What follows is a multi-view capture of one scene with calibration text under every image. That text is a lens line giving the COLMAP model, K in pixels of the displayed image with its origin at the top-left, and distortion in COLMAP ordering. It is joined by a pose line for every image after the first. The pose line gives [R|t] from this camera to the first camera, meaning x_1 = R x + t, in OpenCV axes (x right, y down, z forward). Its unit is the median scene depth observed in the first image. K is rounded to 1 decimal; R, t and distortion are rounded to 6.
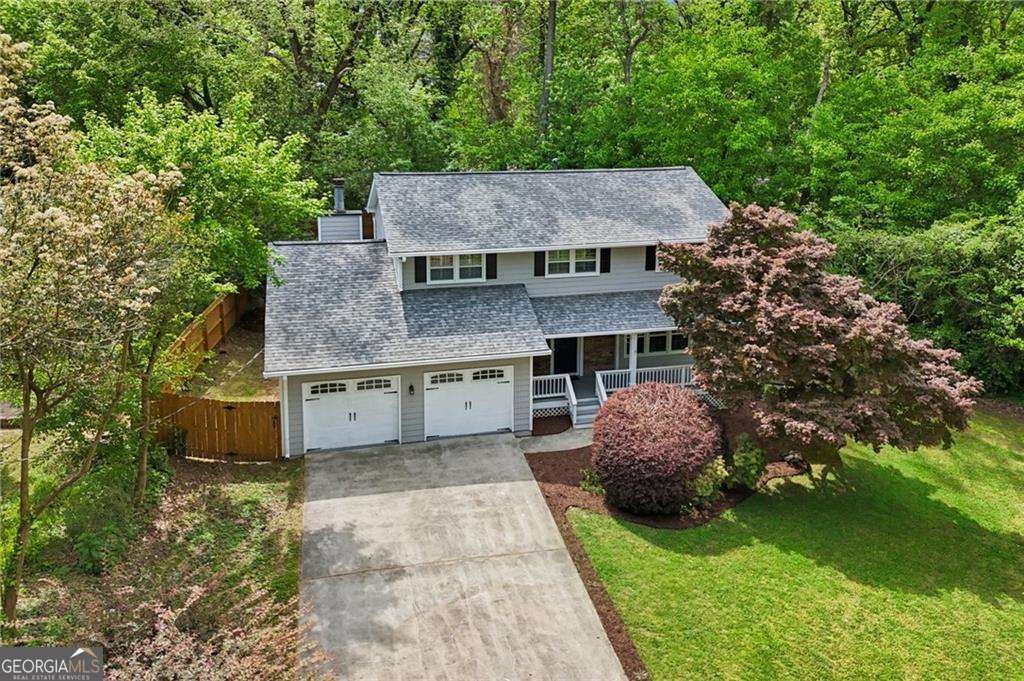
lens RADIAL K [[743.7, 0, 505.9], [0, 743.7, 218.9], [0, 0, 1]] dist [0.030841, 0.001821]
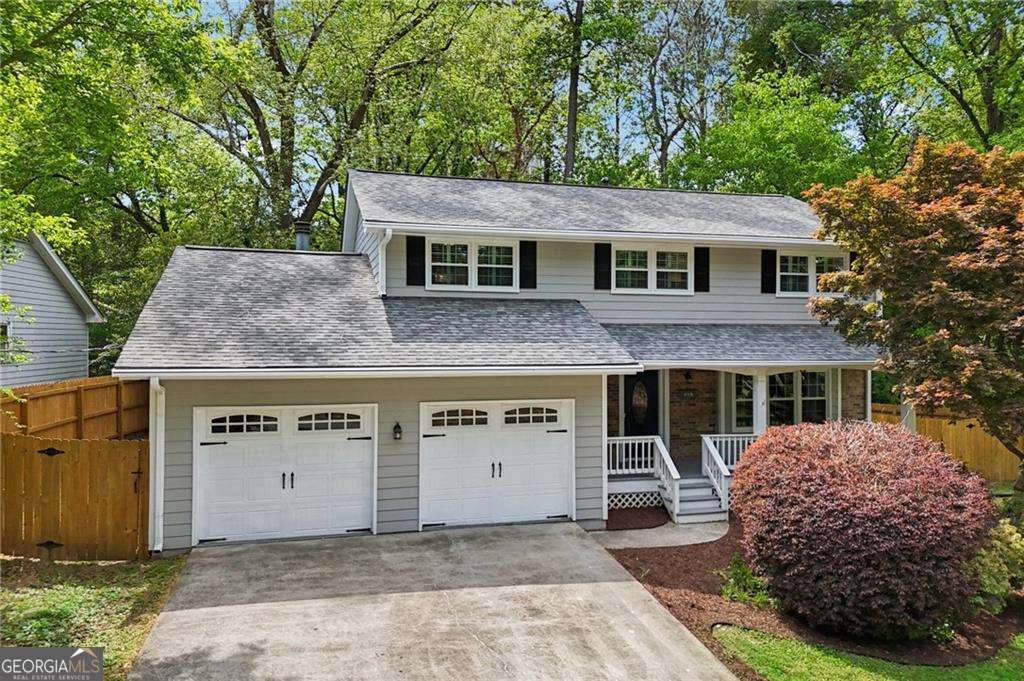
lens RADIAL K [[729.6, 0, 512.0], [0, 729.6, 340.5], [0, 0, 1]] dist [0.018894, -0.009134]
pose [[0.999741, -0.002544, 0.022618, -0.054402], [0.006060, 0.987616, -0.156772, 0.253974], [-0.021939, 0.156869, 0.987376, 0.460634]]
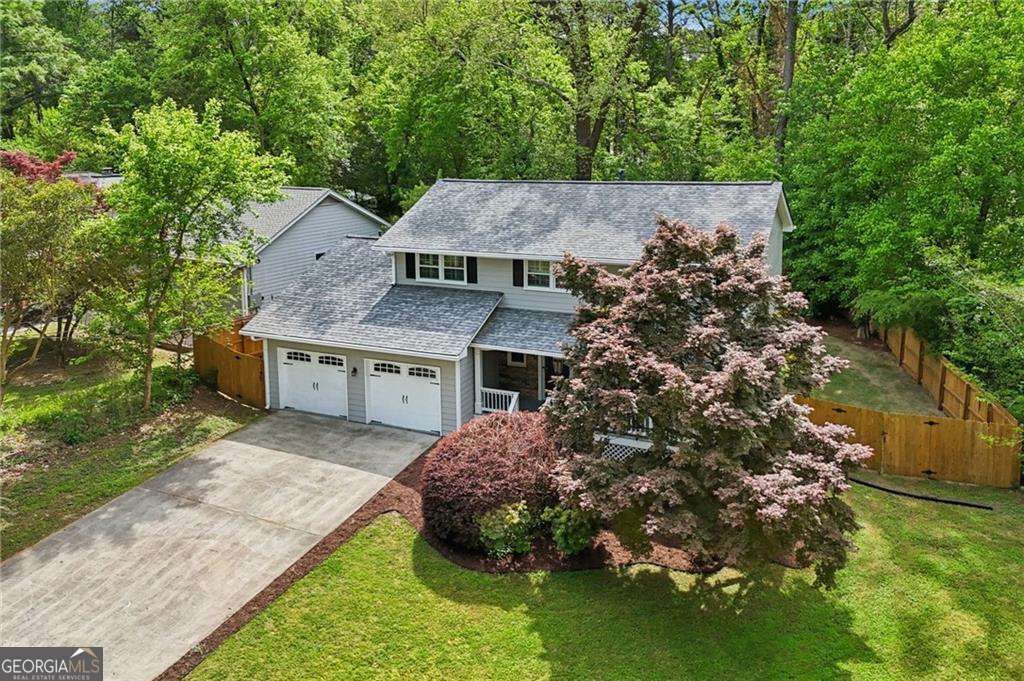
lens RADIAL K [[747.3, 0, 512.8], [0, 747.3, 225.6], [0, 0, 1]] dist [0.026110, -0.001723]
pose [[0.794037, 0.057363, -0.605157, 0.717960], [-0.079037, 0.996829, -0.009217, 0.010207], [0.602709, 0.055148, 0.796053, 0.269472]]
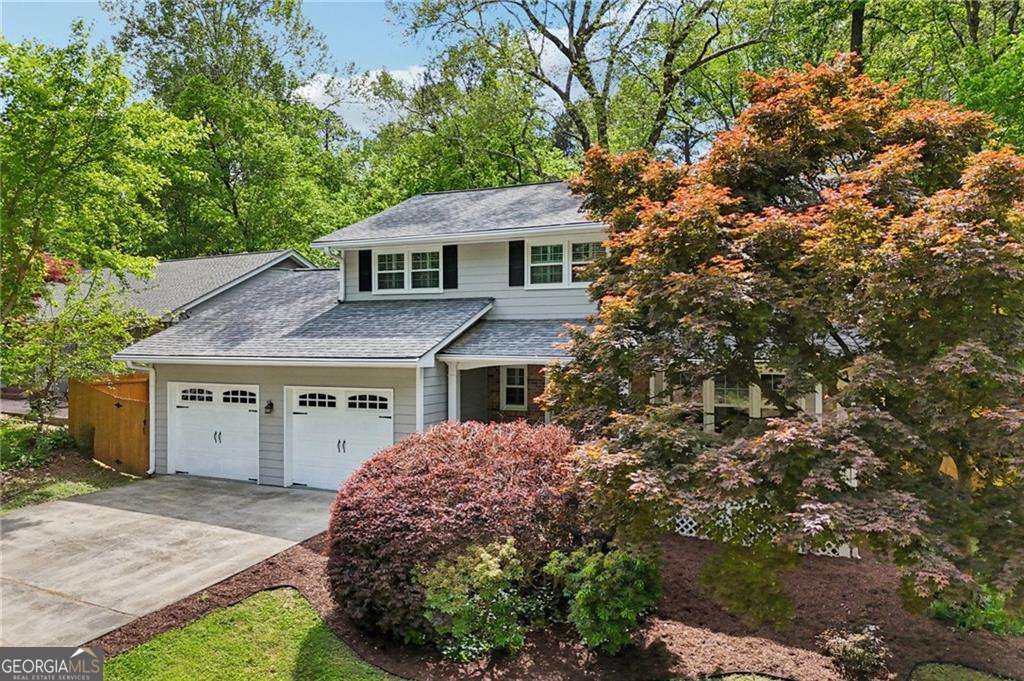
lens RADIAL K [[729.6, 0, 512.0], [0, 729.6, 340.5], [0, 0, 1]] dist [0.018894, -0.009134]
pose [[0.781556, -0.002020, -0.623832, 0.511796], [-0.091646, 0.988773, -0.118019, 0.232660], [0.617067, 0.149410, 0.772596, 0.602193]]
